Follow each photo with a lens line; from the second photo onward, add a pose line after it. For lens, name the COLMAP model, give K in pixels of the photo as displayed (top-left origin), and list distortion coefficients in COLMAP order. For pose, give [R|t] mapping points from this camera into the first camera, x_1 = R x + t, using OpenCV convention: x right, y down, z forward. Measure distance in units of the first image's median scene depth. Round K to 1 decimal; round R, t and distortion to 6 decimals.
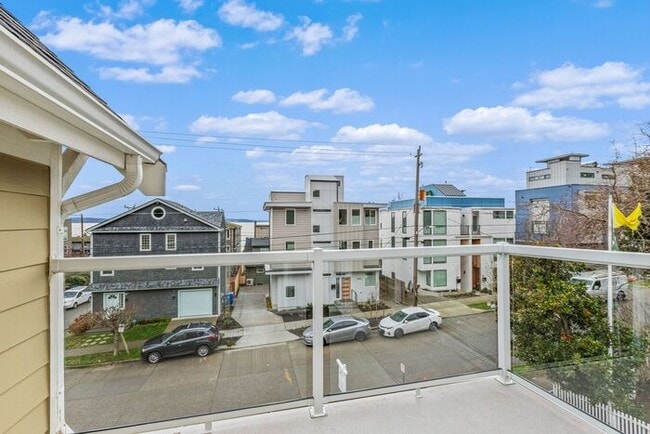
lens RADIAL K [[293.4, 0, 326.0], [0, 293.4, 219.0], [0, 0, 1]] dist [-0.001011, 0.000049]
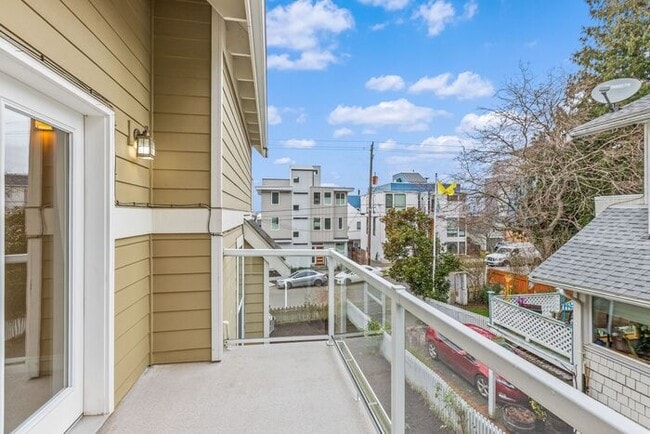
lens RADIAL K [[294.8, 0, 323.4], [0, 294.8, 213.7], [0, 0, 1]] dist [0.000761, -0.000092]
pose [[0.998491, 0.005488, -0.054650, 0.164249], [-0.004829, 0.999914, 0.012186, 0.046379], [0.054712, -0.011904, 0.998431, -0.279115]]
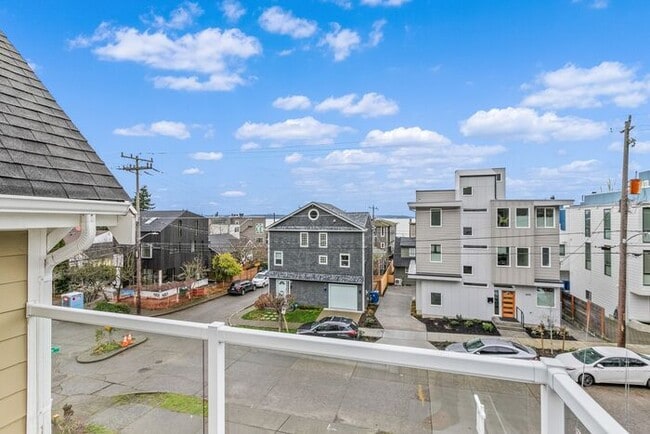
lens RADIAL K [[291.6, 0, 323.6], [0, 291.6, 215.8], [0, 0, 1]] dist [0.000002, -0.000060]
pose [[0.858500, -0.003460, -0.512802, 0.047445], [0.003916, 0.999992, -0.000192, -0.014412], [0.512799, -0.001844, 0.858507, 0.035936]]
